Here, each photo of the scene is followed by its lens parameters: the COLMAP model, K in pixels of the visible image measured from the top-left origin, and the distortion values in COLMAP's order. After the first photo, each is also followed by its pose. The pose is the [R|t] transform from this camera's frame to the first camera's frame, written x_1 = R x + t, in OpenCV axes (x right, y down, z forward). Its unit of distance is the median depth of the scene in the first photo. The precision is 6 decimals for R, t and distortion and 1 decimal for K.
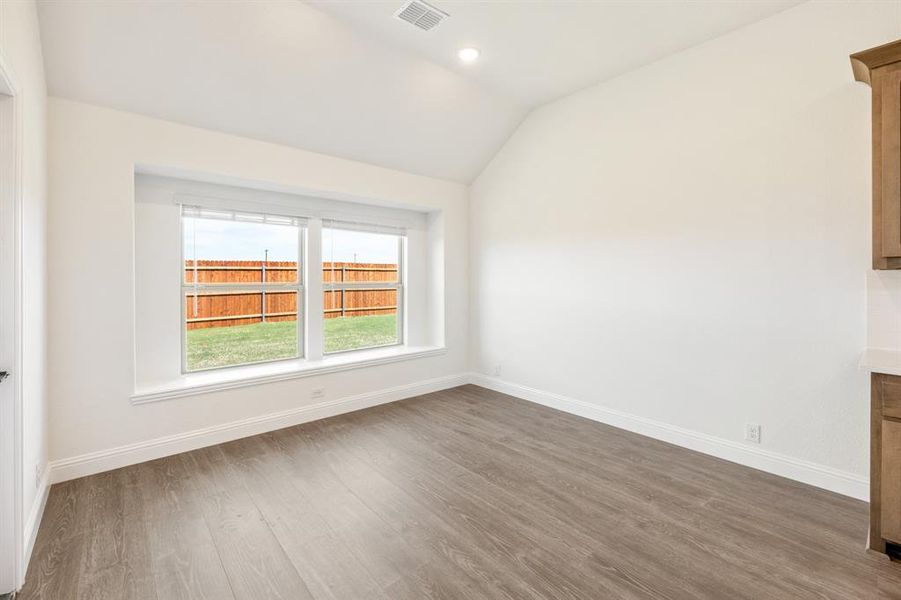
lens RADIAL K [[389.4, 0, 450.6], [0, 389.4, 273.8], [0, 0, 1]] dist [-0.002417, -0.000486]
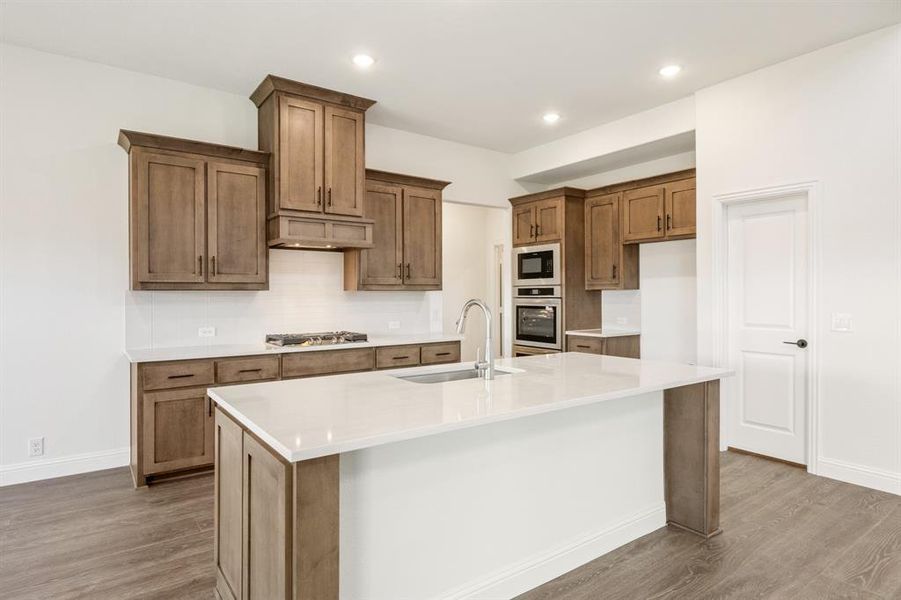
lens RADIAL K [[507.8, 0, 450.5], [0, 507.8, 300.0], [0, 0, 1]] dist [-0.001472, -0.000447]
pose [[0.080857, -0.010319, 0.996672, -0.584324], [0.000700, 0.999947, 0.010296, 0.004870], [-0.996725, -0.000135, 0.080860, -0.255962]]
